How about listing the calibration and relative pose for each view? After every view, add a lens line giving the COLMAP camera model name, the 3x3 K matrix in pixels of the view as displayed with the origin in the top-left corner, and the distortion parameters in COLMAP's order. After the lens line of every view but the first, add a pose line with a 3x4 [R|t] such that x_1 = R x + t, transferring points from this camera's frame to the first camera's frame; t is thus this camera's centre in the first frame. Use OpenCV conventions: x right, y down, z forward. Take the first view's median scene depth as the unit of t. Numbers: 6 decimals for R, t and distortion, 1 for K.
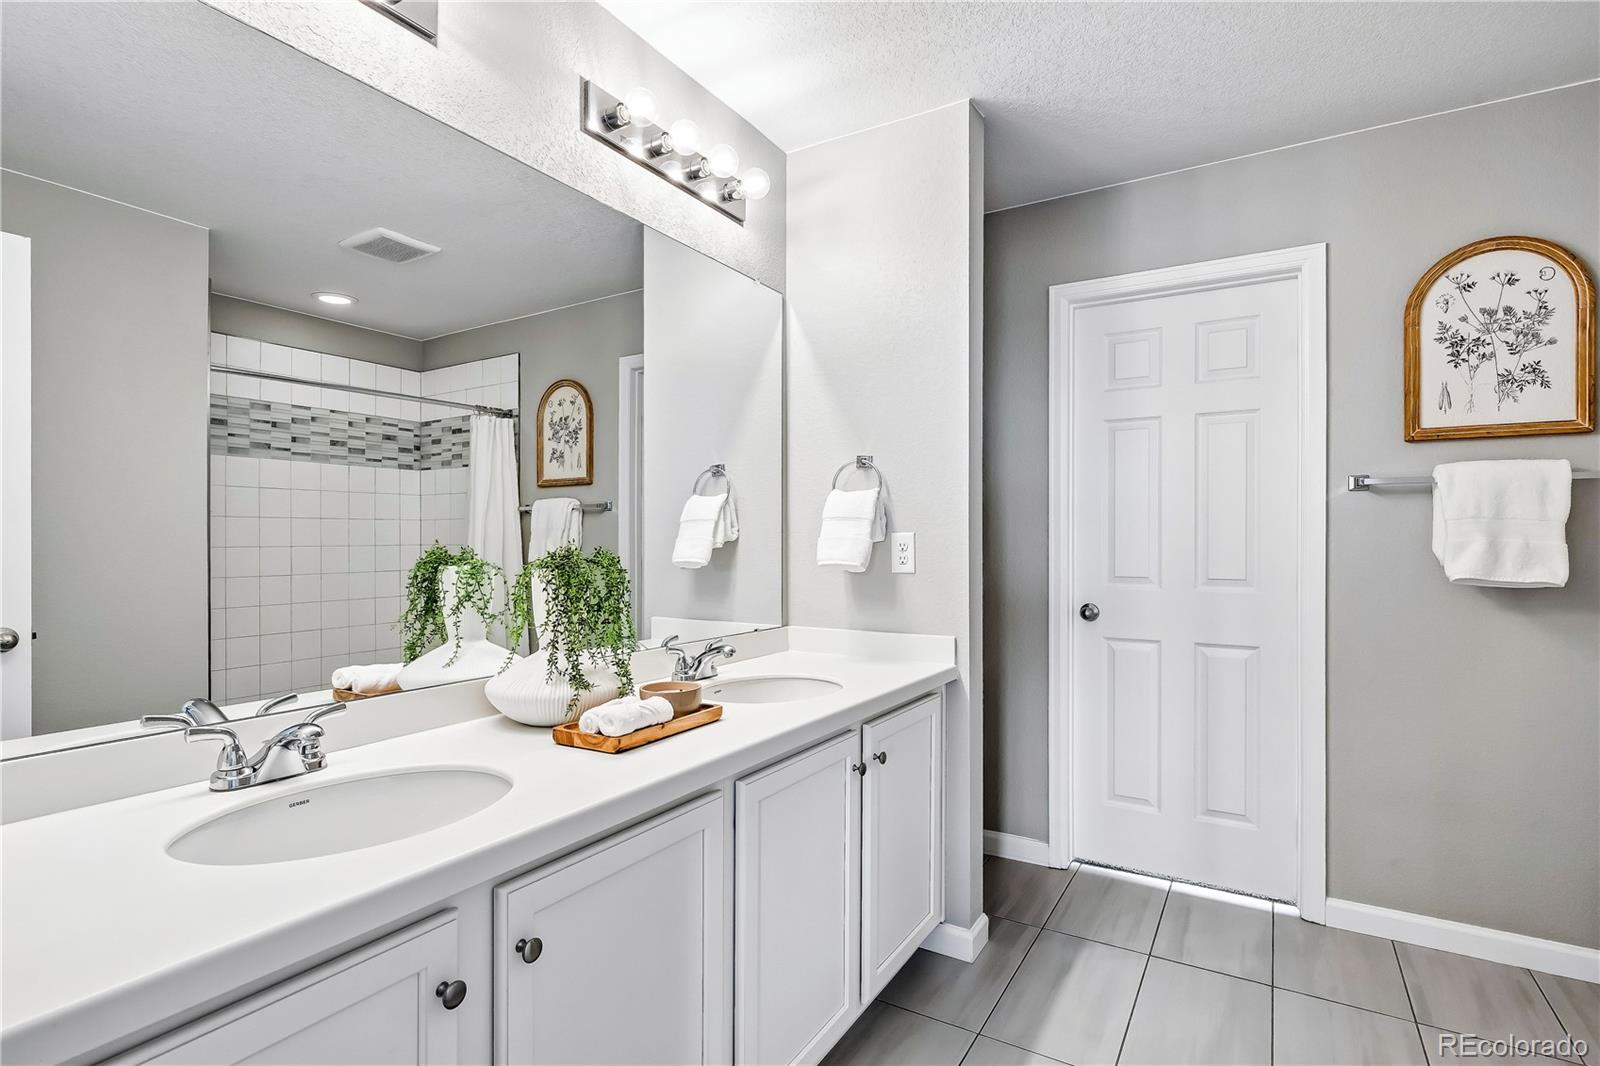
lens RADIAL K [[780.9, 0, 800.0], [0, 780.9, 533.0], [0, 0, 1]] dist [0.000729, 0.000047]
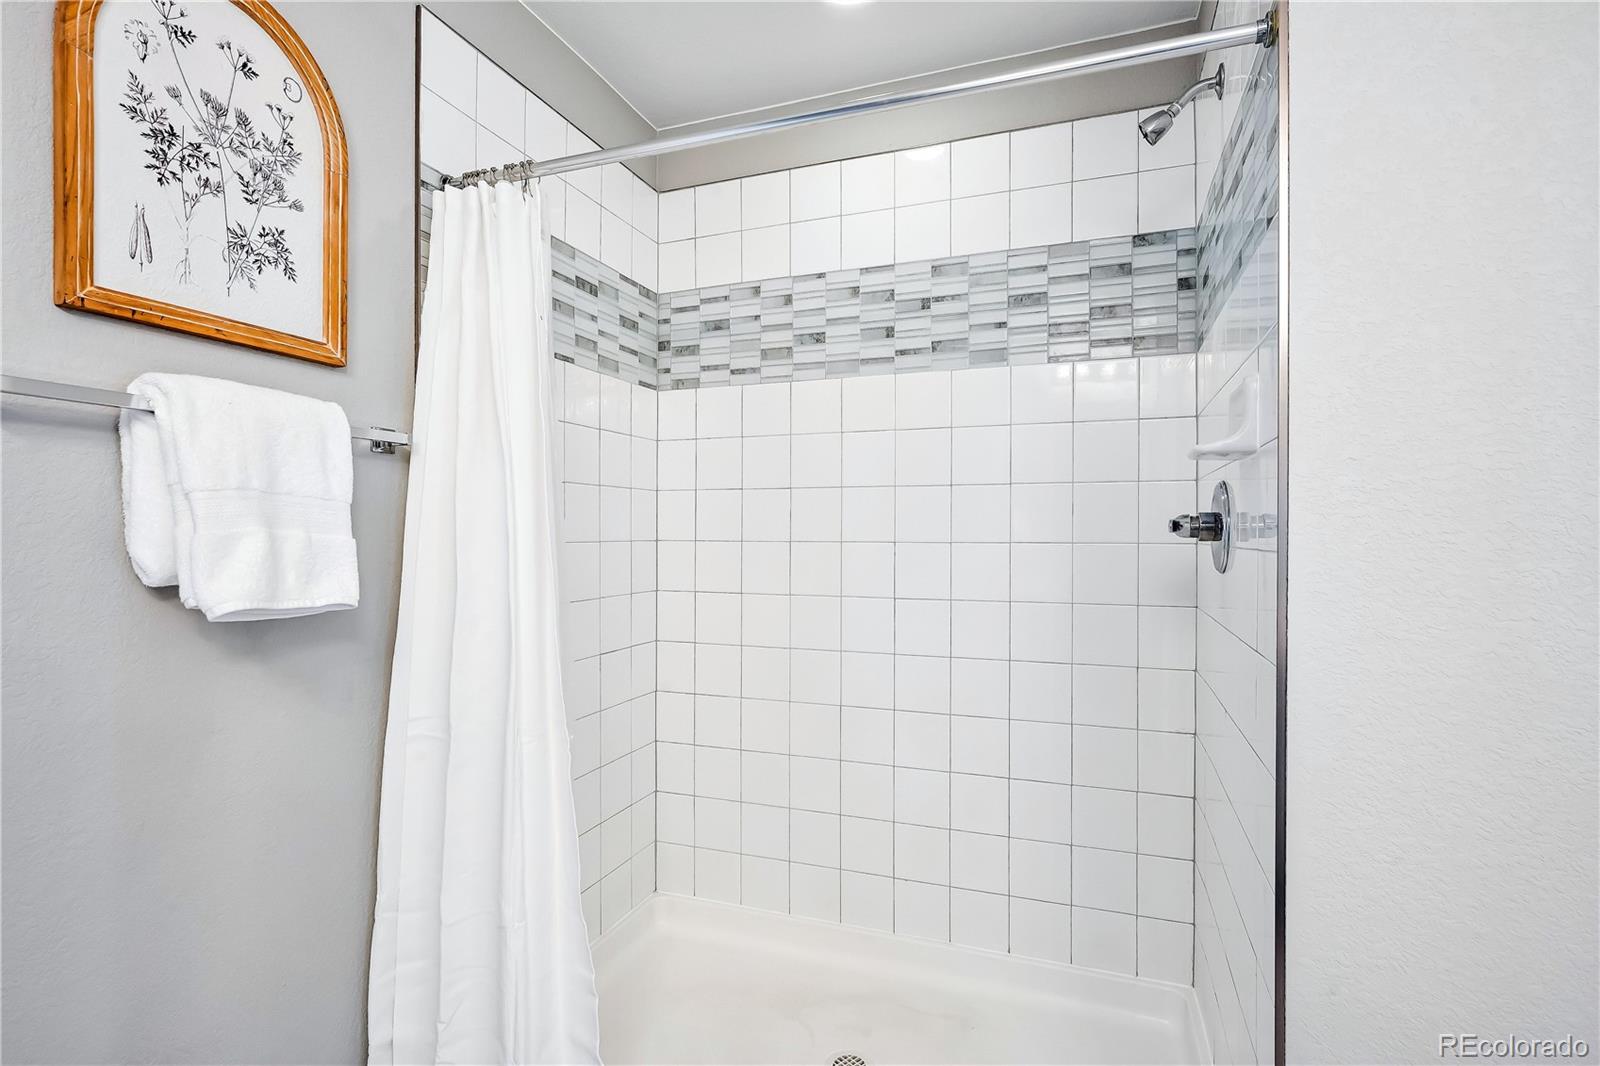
lens RADIAL K [[780.9, 0, 800.0], [0, 780.9, 533.0], [0, 0, 1]] dist [0.000729, 0.000047]
pose [[-0.188603, -0.002534, 0.982050, 0.281125], [-0.011422, 0.999935, 0.000386, 0.004473], [-0.981987, -0.011144, -0.188619, 0.703555]]
